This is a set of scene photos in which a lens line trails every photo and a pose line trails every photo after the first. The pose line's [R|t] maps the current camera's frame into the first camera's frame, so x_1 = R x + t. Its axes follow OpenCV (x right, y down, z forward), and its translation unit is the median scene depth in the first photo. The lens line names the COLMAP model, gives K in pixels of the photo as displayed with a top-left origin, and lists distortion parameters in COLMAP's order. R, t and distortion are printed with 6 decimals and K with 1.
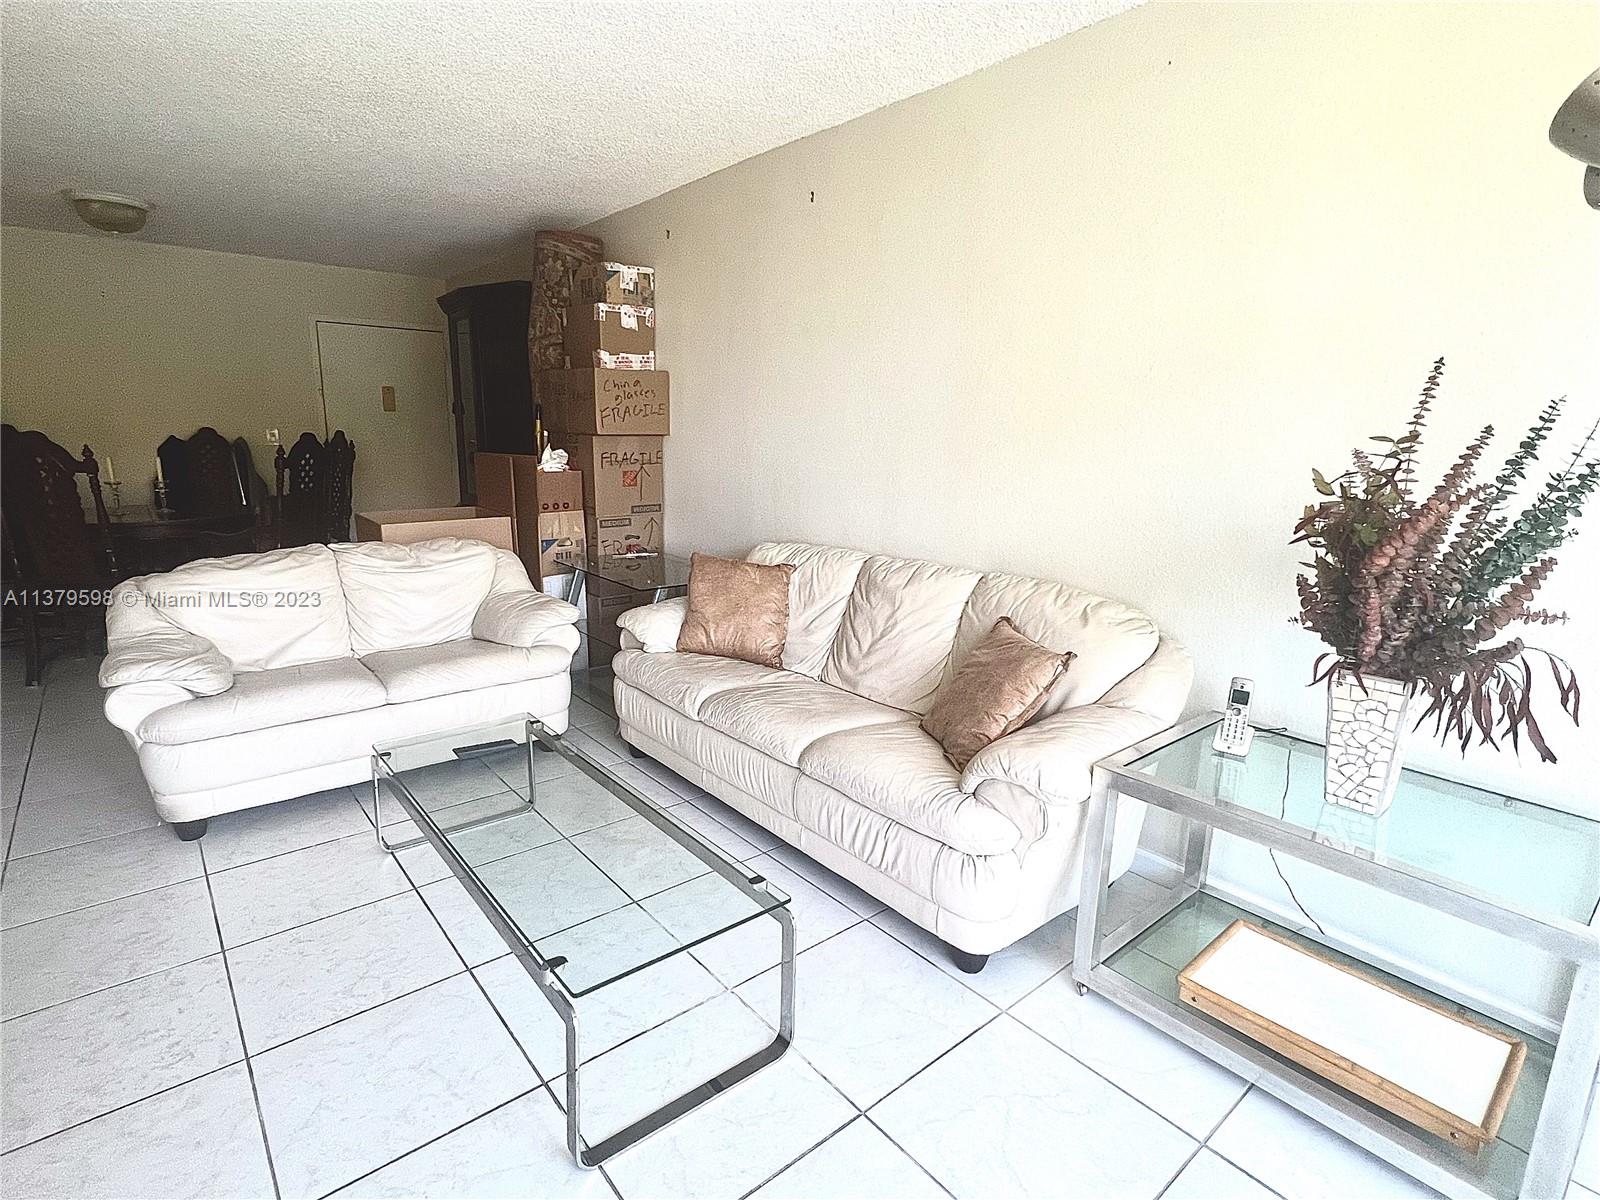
lens RADIAL K [[805.1, 0, 797.4], [0, 805.1, 606.7], [0, 0, 1]] dist [-0.004726, 0.000003]
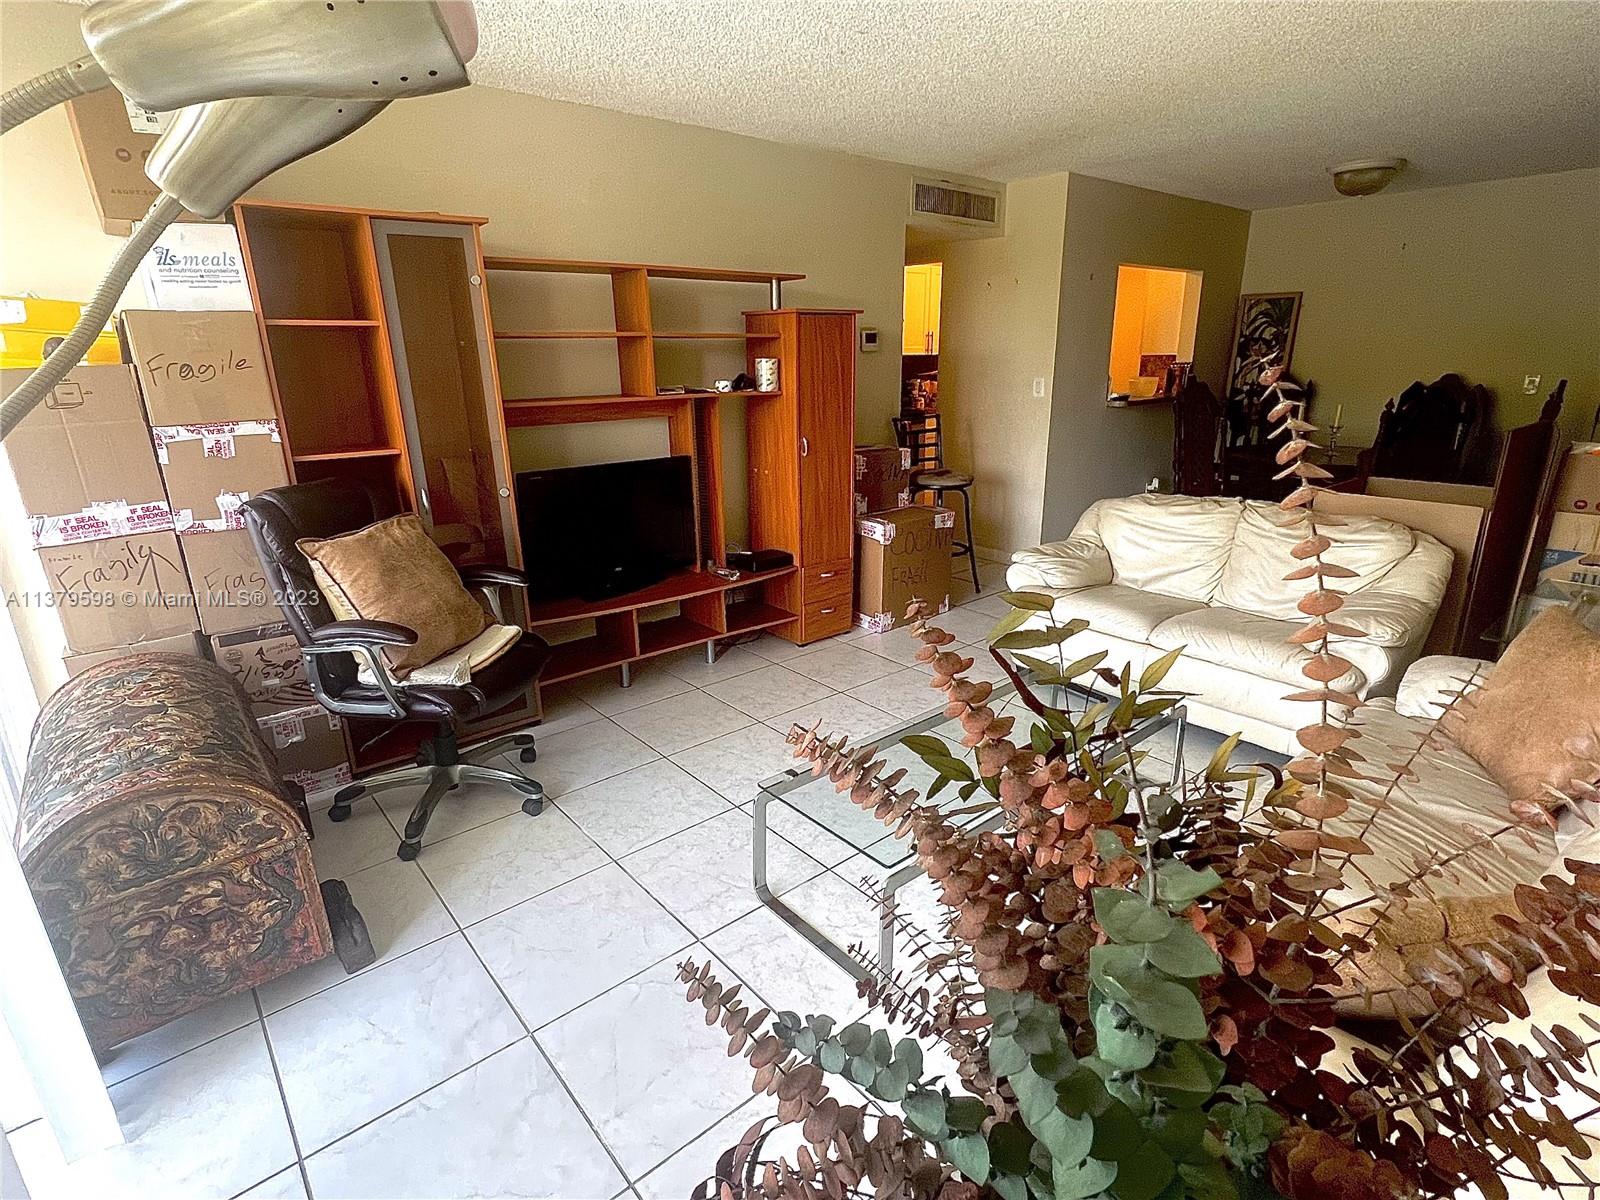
lens RADIAL K [[805.1, 0, 790.8], [0, 805.1, 603.4], [0, 0, 1]] dist [-0.004726, 0.000003]
pose [[-0.004795, 0.283409, -0.958987, 0.366796], [-0.201126, 0.939128, 0.278545, -0.095235], [0.979554, 0.194213, 0.052498, 0.294148]]
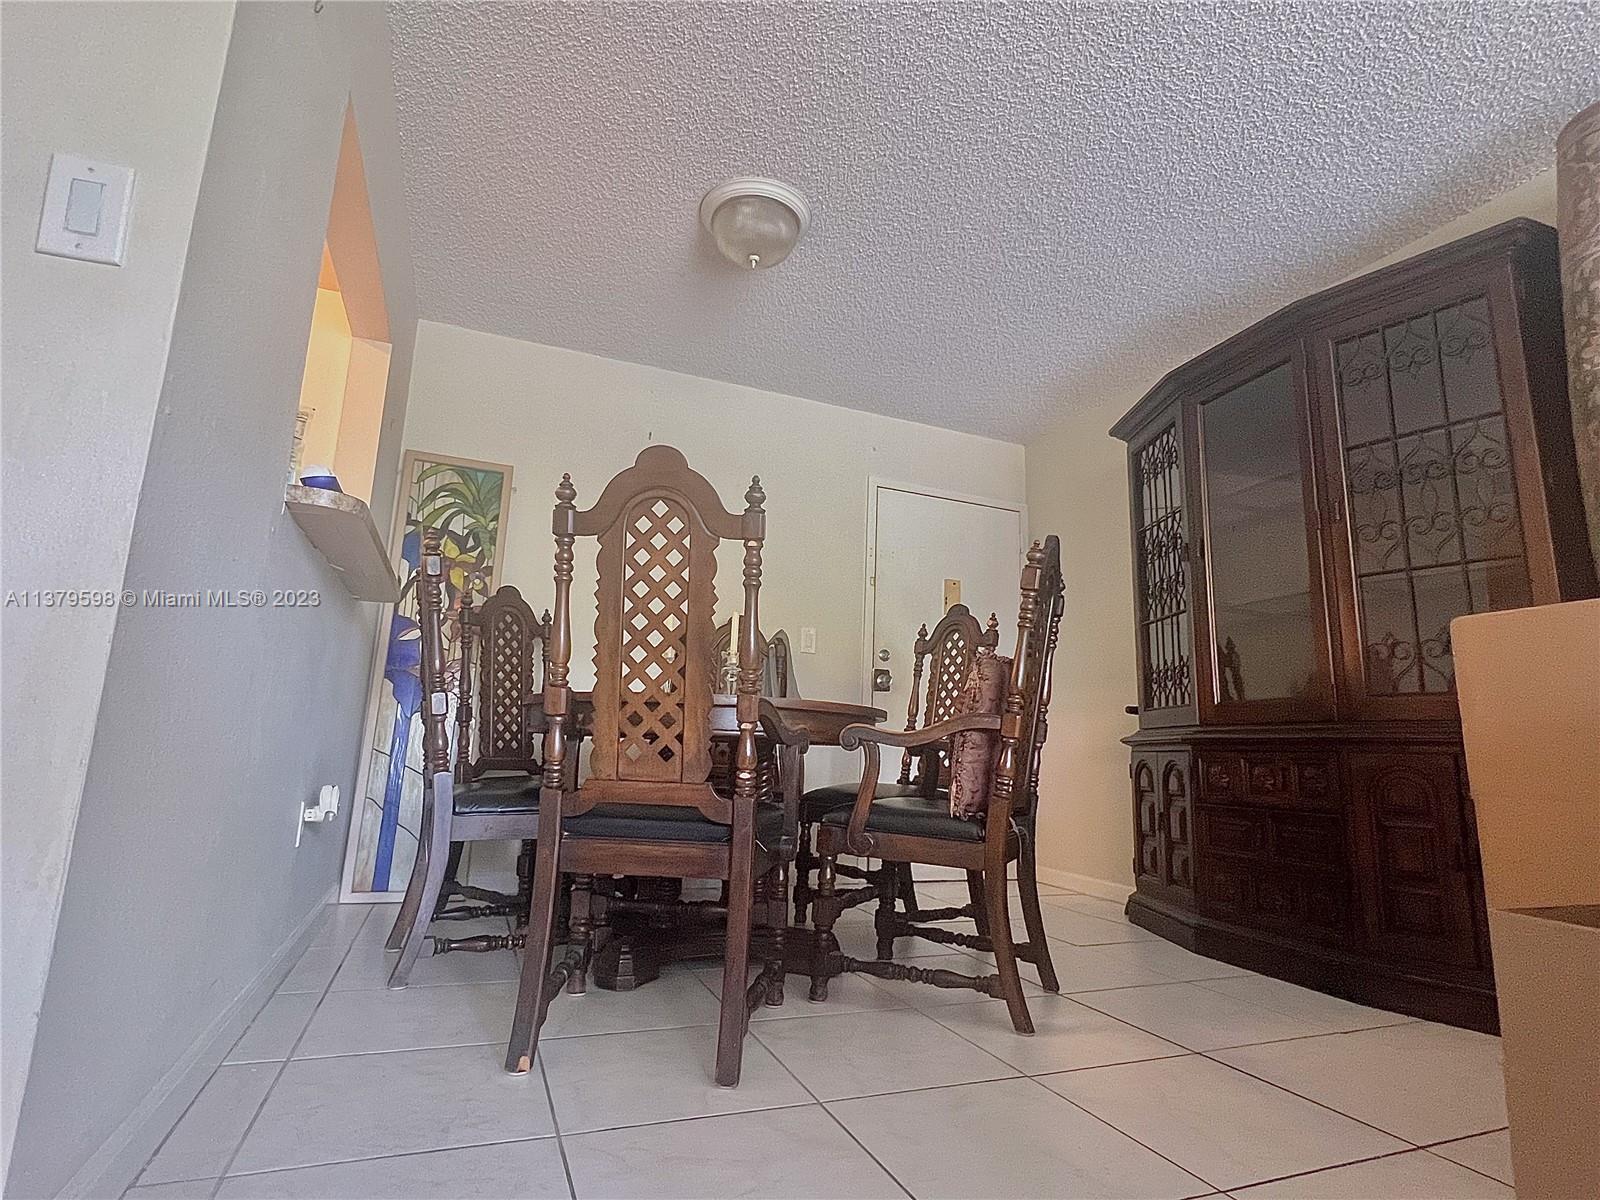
lens RADIAL K [[805.1, 0, 797.2], [0, 805.1, 610.8], [0, 0, 1]] dist [-0.004726, 0.000003]
pose [[0.952362, -0.040695, -0.302242, -0.652273], [-0.081820, 0.920629, -0.381769, 0.031730], [0.293789, 0.388311, 0.873443, 0.572909]]
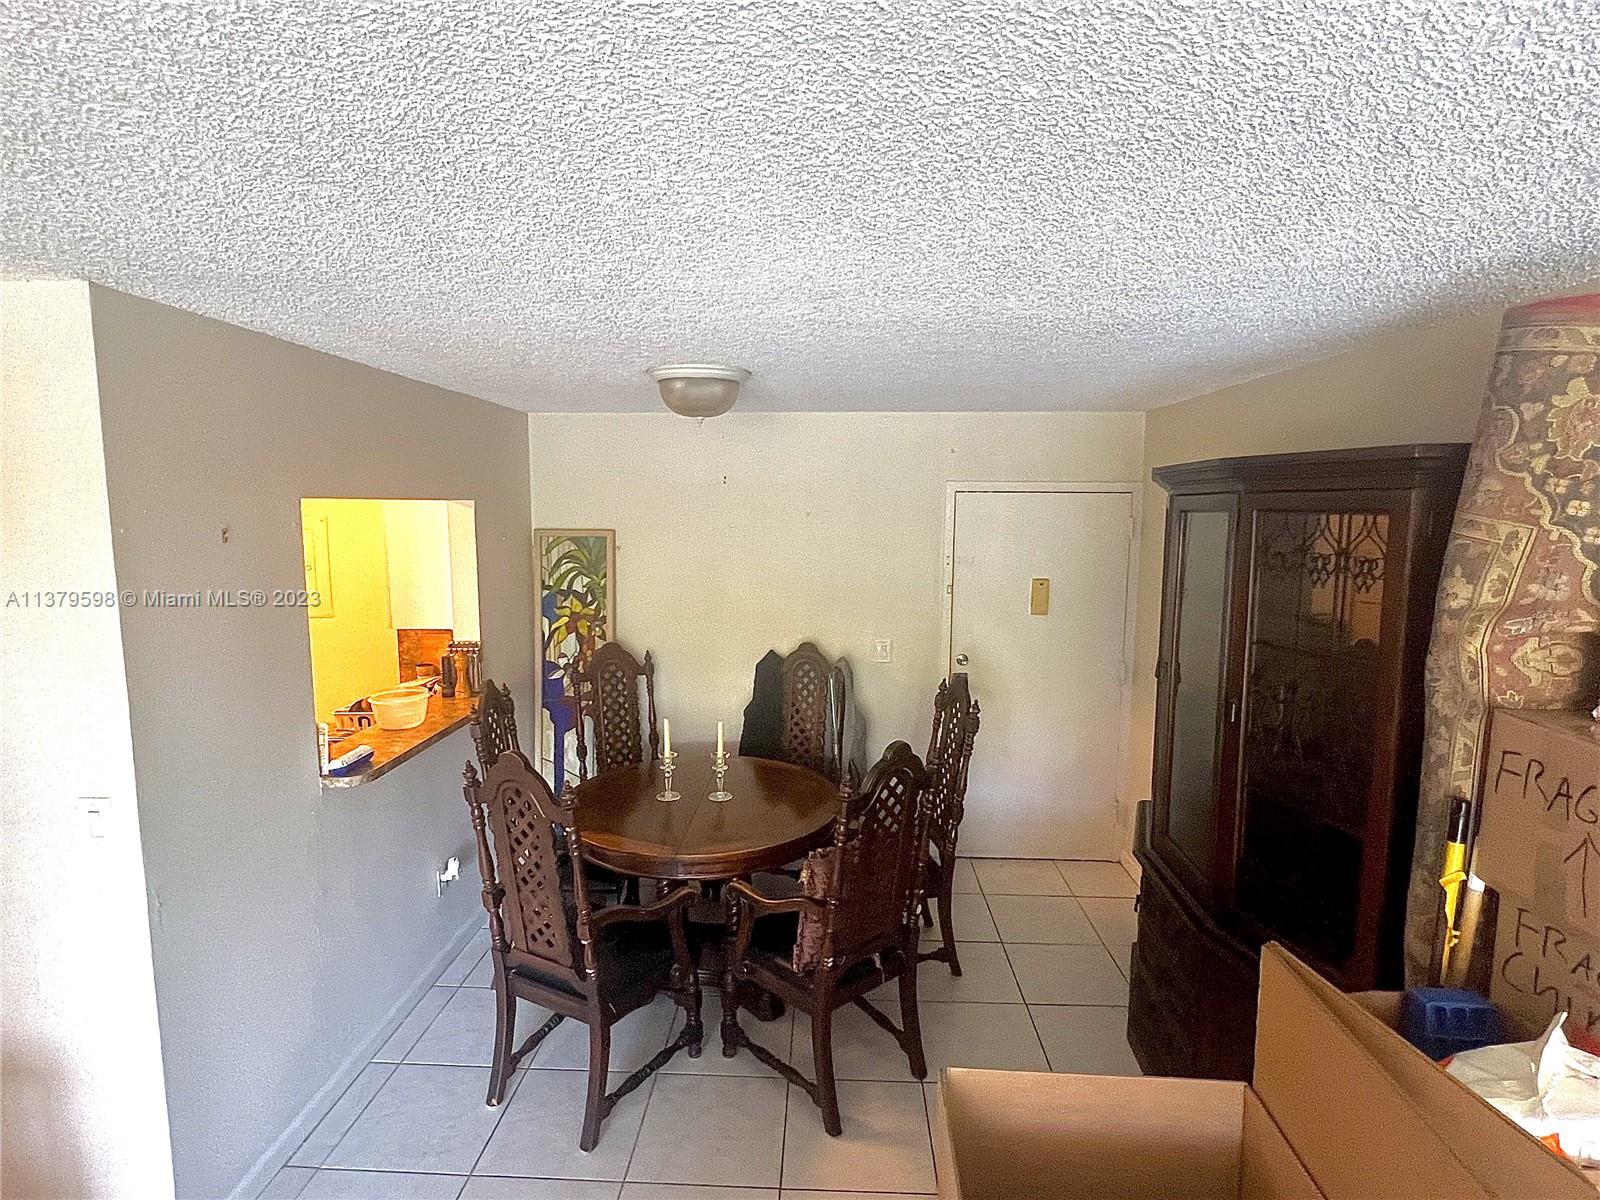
lens RADIAL K [[805.1, 0, 803.6], [0, 805.1, 598.8], [0, 0, 1]] dist [-0.004726, 0.000003]
pose [[0.742208, 0.058406, -0.667620, -0.318341], [-0.133472, 0.989121, -0.061852, -0.286765], [0.656744, 0.135016, 0.741929, 0.575320]]
